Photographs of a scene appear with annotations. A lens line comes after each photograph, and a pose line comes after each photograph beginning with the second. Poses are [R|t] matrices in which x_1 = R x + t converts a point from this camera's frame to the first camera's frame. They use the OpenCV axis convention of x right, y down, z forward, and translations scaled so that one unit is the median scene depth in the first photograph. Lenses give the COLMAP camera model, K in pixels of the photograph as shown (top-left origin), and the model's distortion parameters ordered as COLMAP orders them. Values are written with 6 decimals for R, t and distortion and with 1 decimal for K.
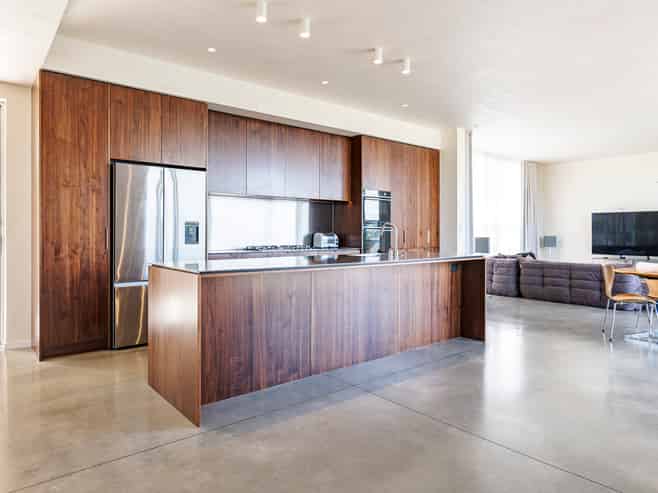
lens RADIAL K [[429.0, 0, 328.9], [0, 429.0, 236.1], [0, 0, 1]] dist [0.003641, 0.000247]
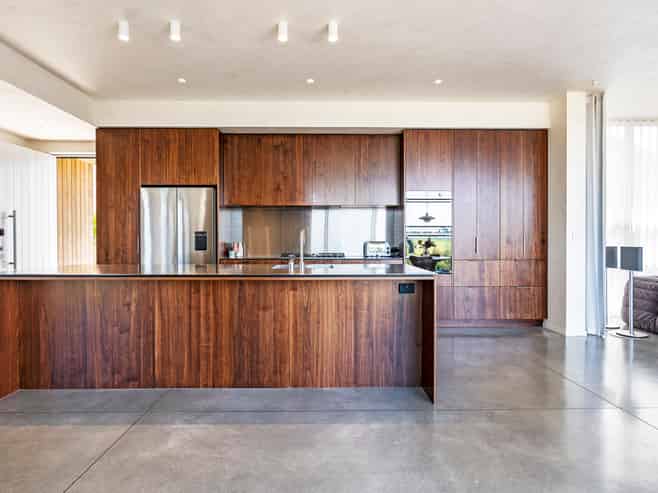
lens RADIAL K [[353.2, 0, 329.0], [0, 353.2, 246.5], [0, 0, 1]] dist [0.002022, -0.000804]
pose [[0.780814, 0.007074, -0.624724, 0.630768], [-0.002166, 0.999961, 0.008616, -0.001639], [0.624760, -0.005374, 0.780798, 0.516375]]
